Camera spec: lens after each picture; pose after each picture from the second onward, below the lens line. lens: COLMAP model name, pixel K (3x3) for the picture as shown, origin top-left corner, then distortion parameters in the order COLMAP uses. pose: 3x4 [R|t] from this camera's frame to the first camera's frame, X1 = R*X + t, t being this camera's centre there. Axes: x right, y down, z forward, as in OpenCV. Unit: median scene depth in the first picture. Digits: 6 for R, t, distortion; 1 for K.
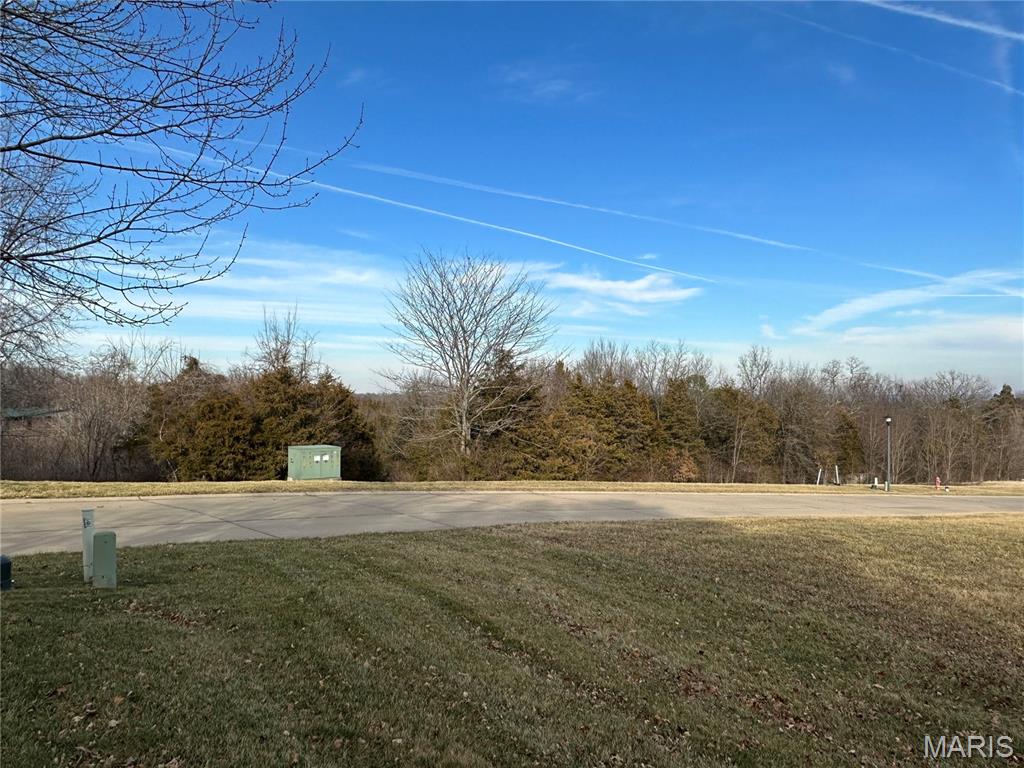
lens RADIAL K [[719.5, 0, 512.0], [0, 719.5, 384.0], [0, 0, 1]] dist [-0.002551, -0.000826]
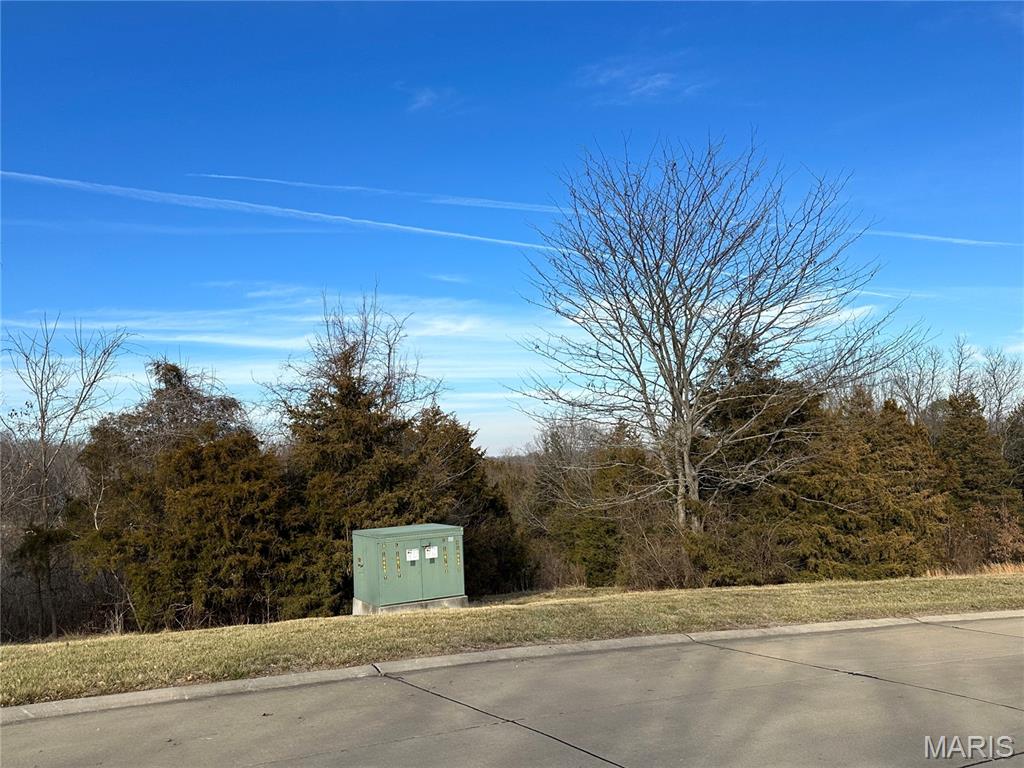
lens RADIAL K [[833.7, 0, 512.0], [0, 833.7, 384.0], [0, 0, 1]] dist [0.100531, -0.002715]
pose [[0.984584, -0.068691, -0.160863, -0.106985], [0.057548, 0.995675, -0.072939, 0.034794], [0.165177, 0.062557, 0.984278, 0.442488]]
